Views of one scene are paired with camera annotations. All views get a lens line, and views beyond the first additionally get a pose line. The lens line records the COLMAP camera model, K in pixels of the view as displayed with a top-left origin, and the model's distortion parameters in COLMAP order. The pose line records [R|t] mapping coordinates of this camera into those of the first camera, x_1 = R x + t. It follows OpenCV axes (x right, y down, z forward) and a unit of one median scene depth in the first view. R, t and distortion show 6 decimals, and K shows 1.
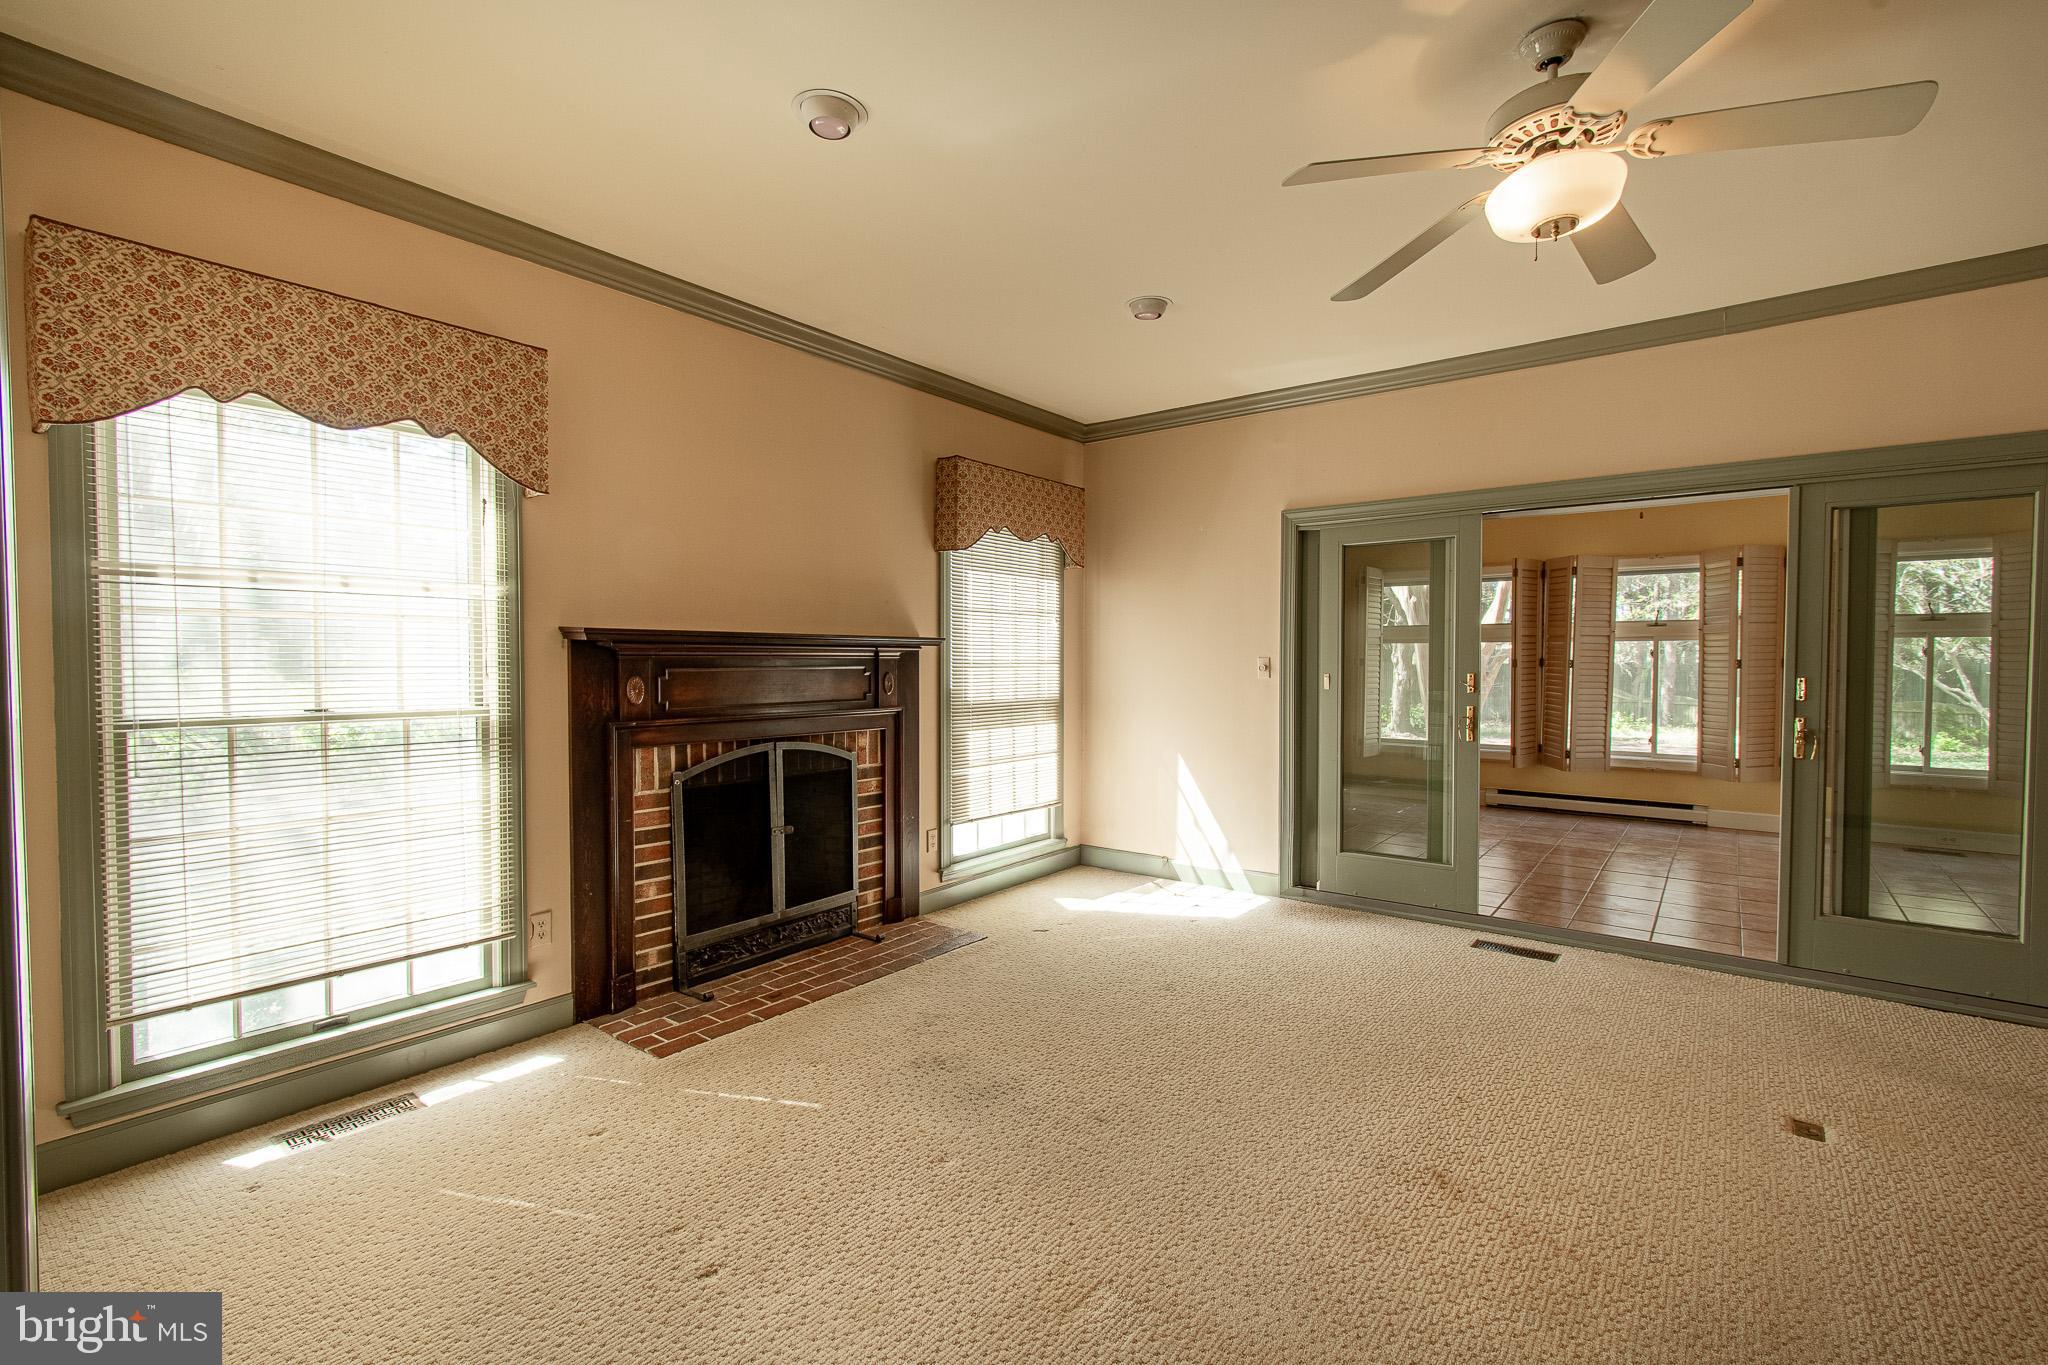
lens RADIAL K [[901.1, 0, 1032.6], [0, 901.1, 681.1], [0, 0, 1]] dist [0.006448, 0.000184]
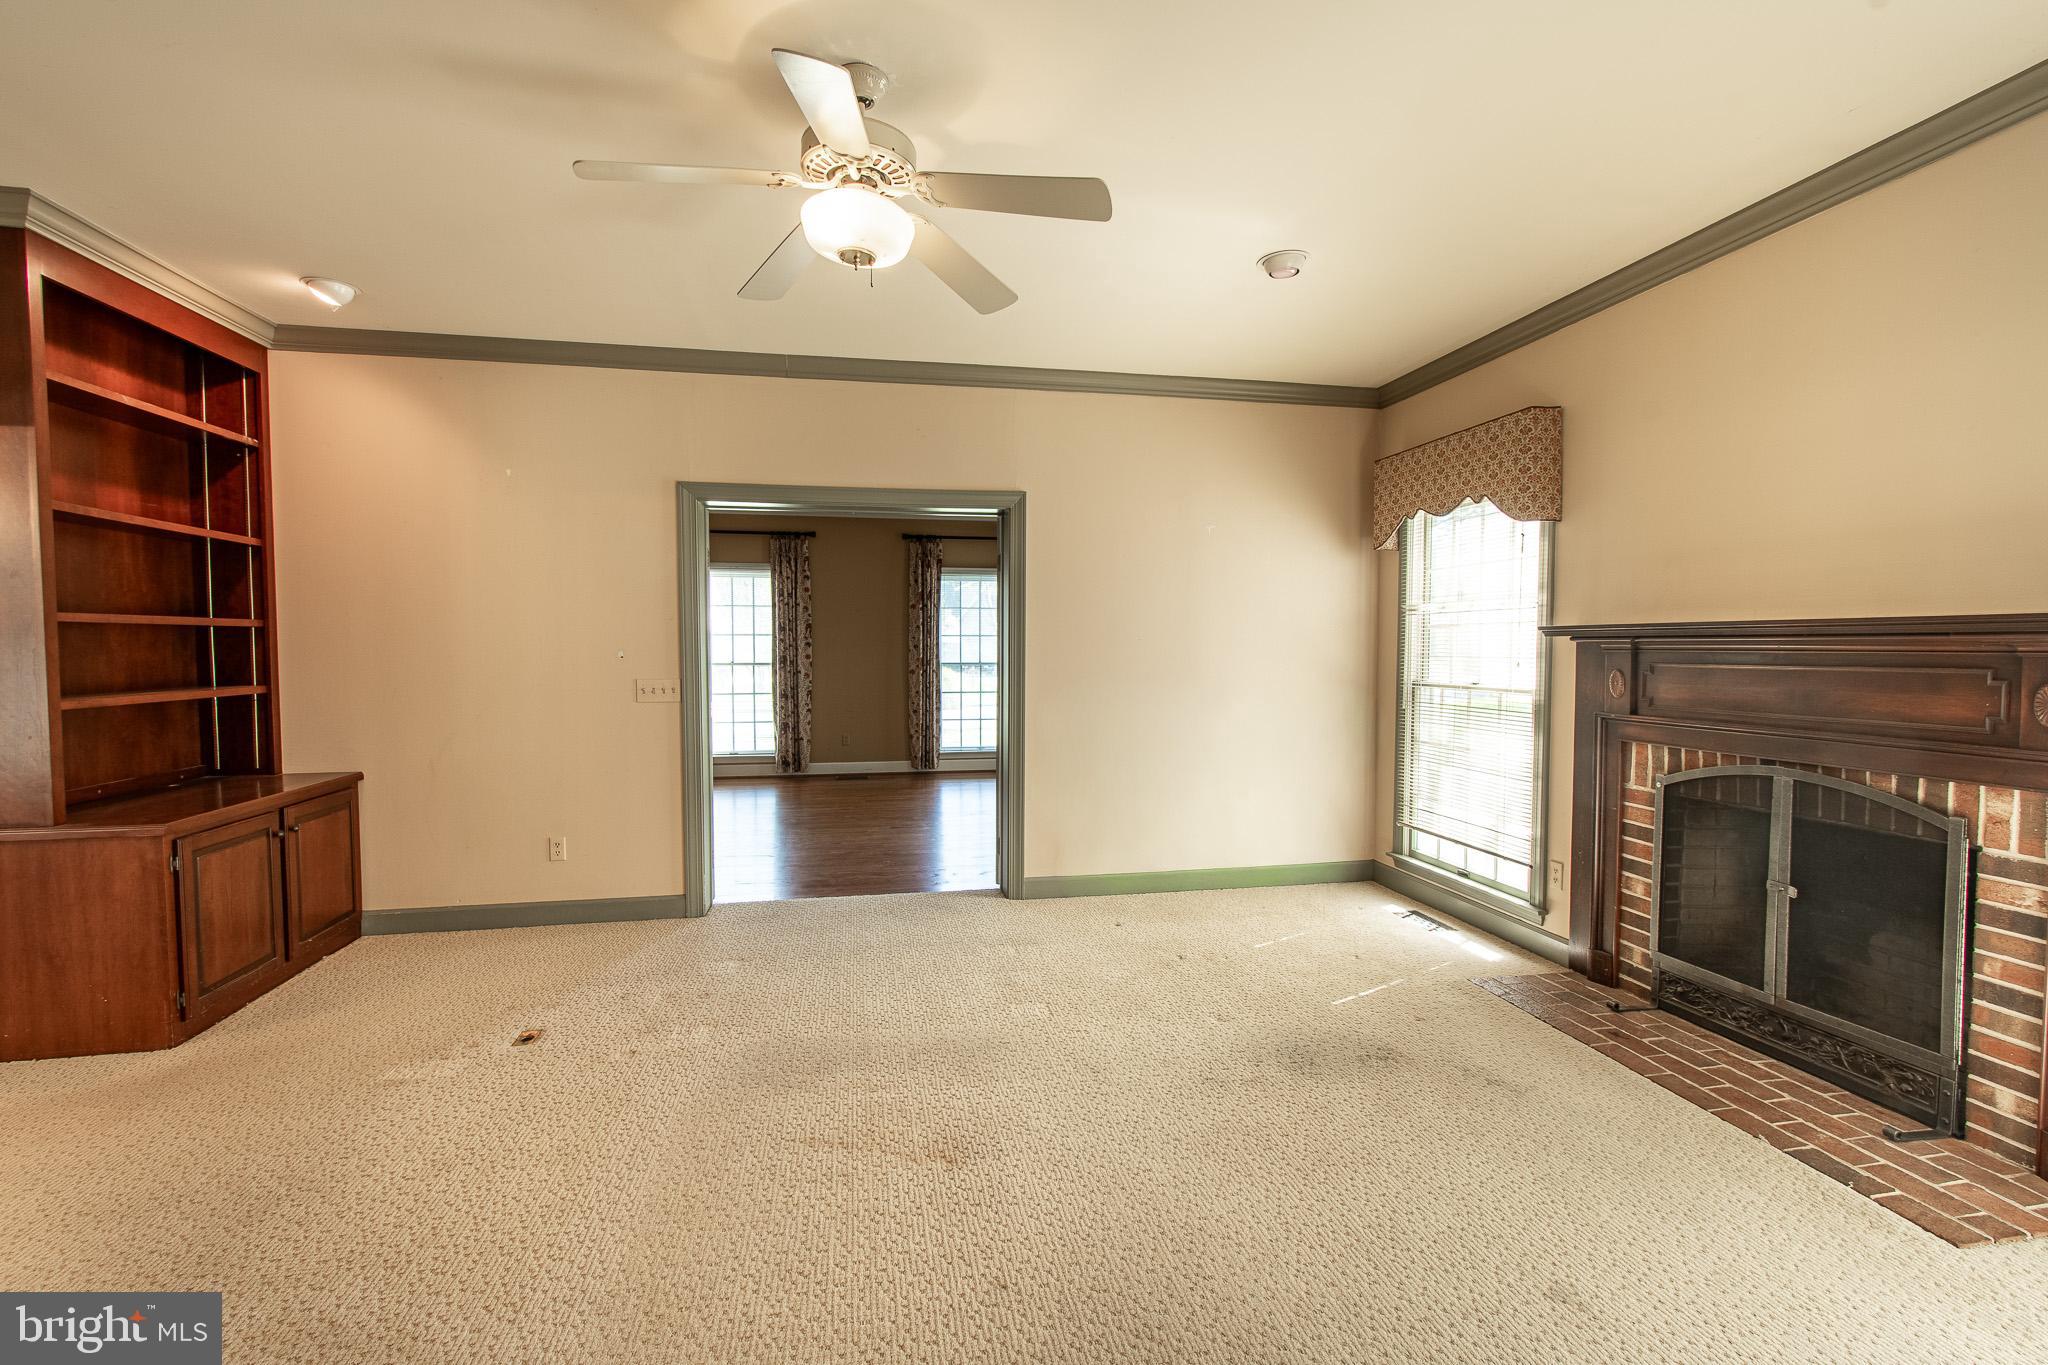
lens RADIAL K [[901.1, 0, 1040.5], [0, 901.1, 689.5], [0, 0, 1]] dist [0.006448, 0.000184]
pose [[-0.642112, 0.027461, -0.766119, 0.636943], [-0.030542, 0.997648, 0.061359, -0.021484], [0.766002, 0.062799, -0.639763, 0.949472]]
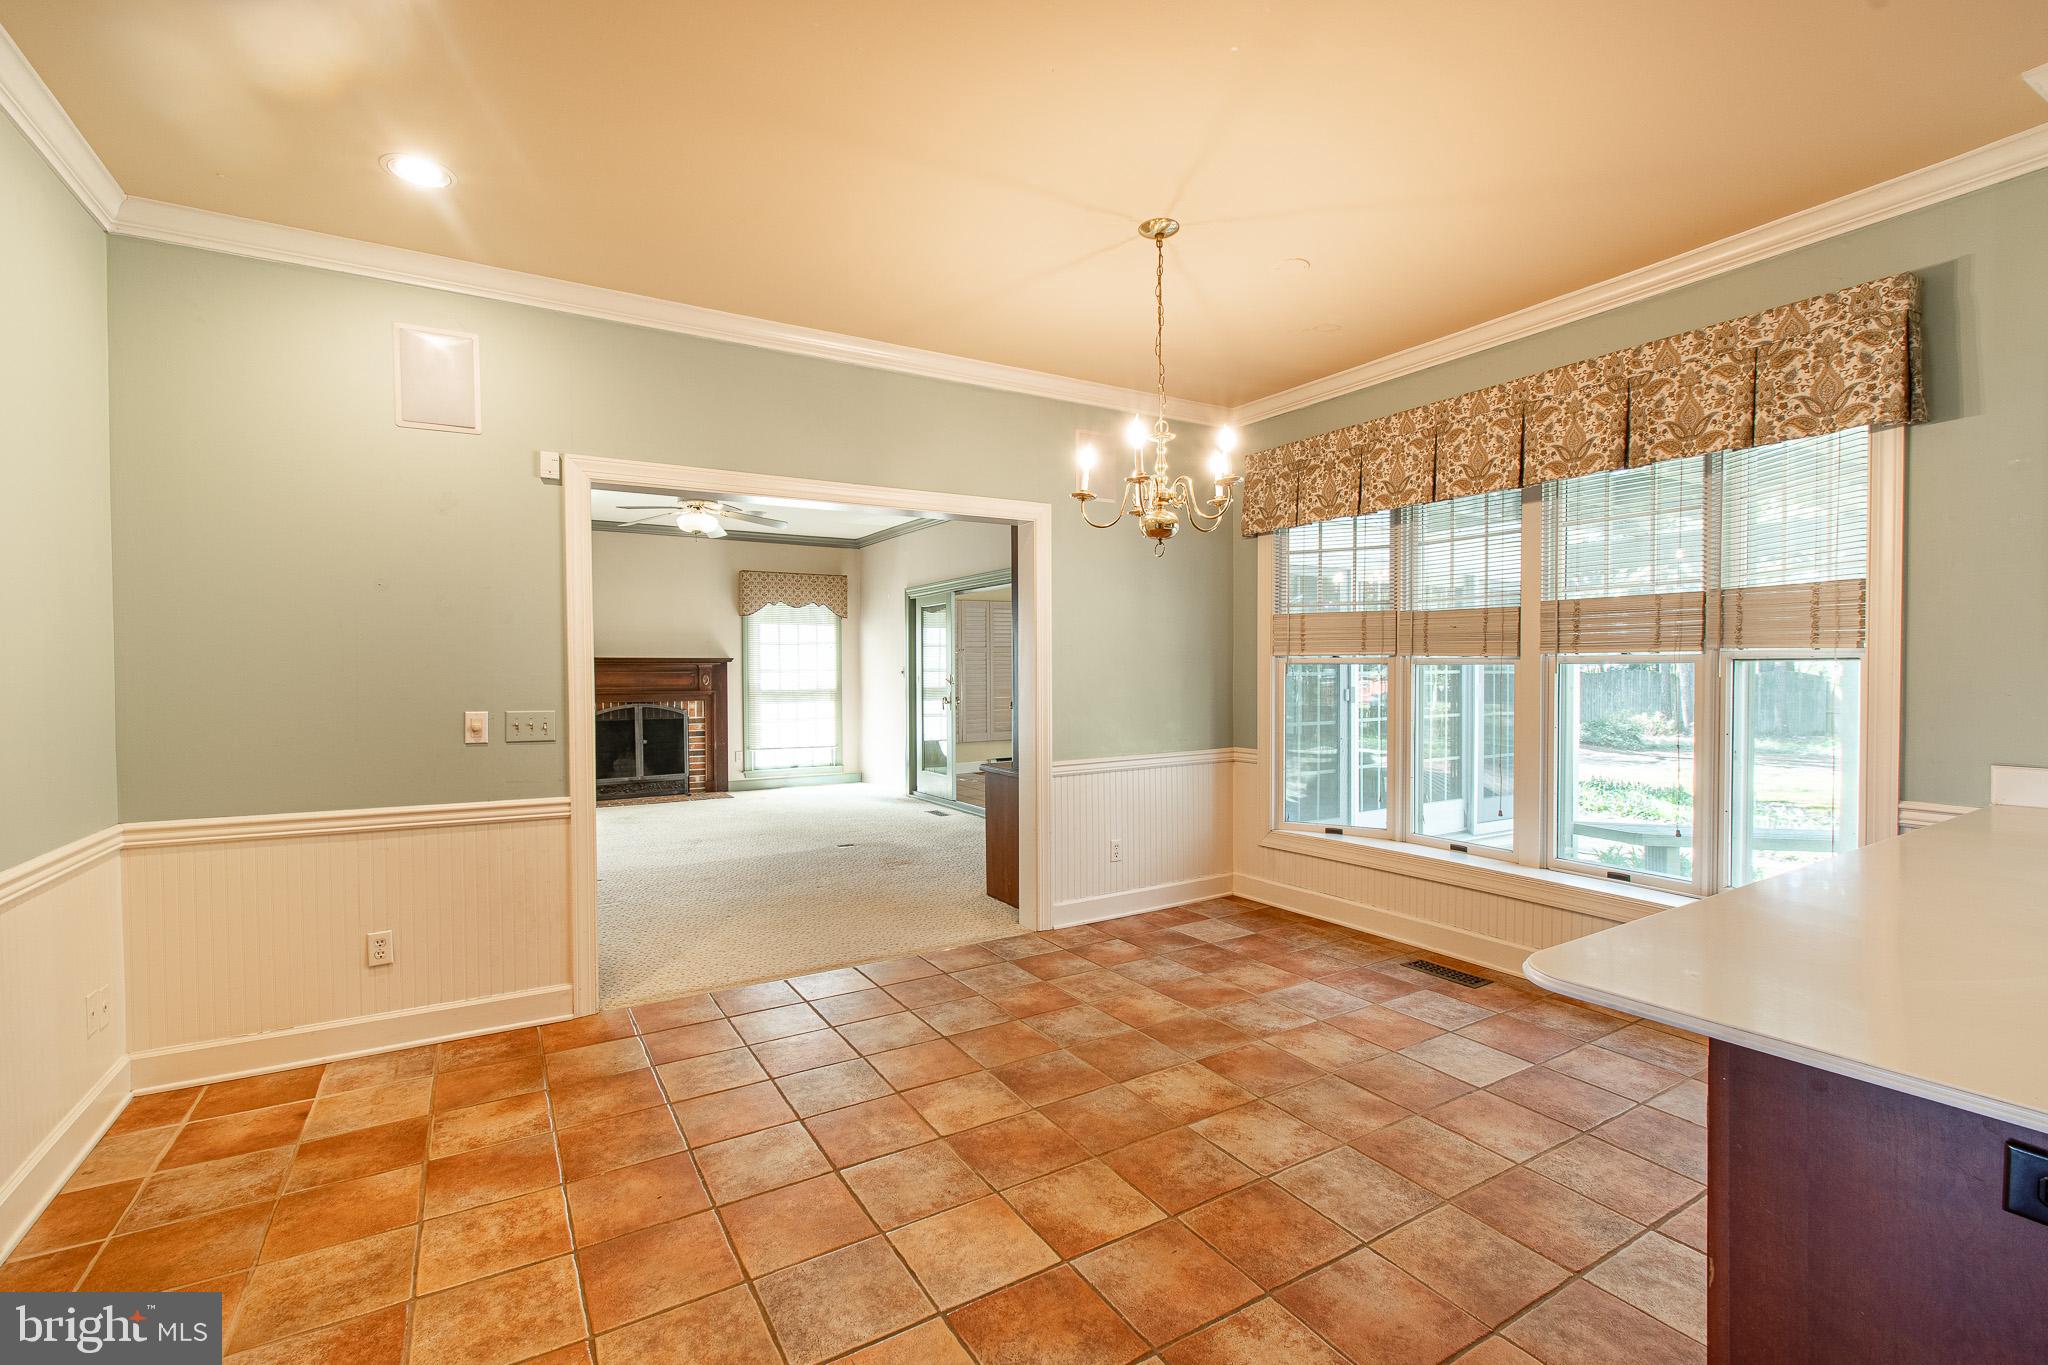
lens RADIAL K [[901.1, 0, 1036.3], [0, 901.1, 675.3], [0, 0, 1]] dist [0.006448, 0.000184]
pose [[0.936929, -0.003562, -0.349501, 1.425816], [-0.001739, 0.999888, -0.014851, 0.024771], [0.349515, 0.014522, 0.936818, -0.794754]]
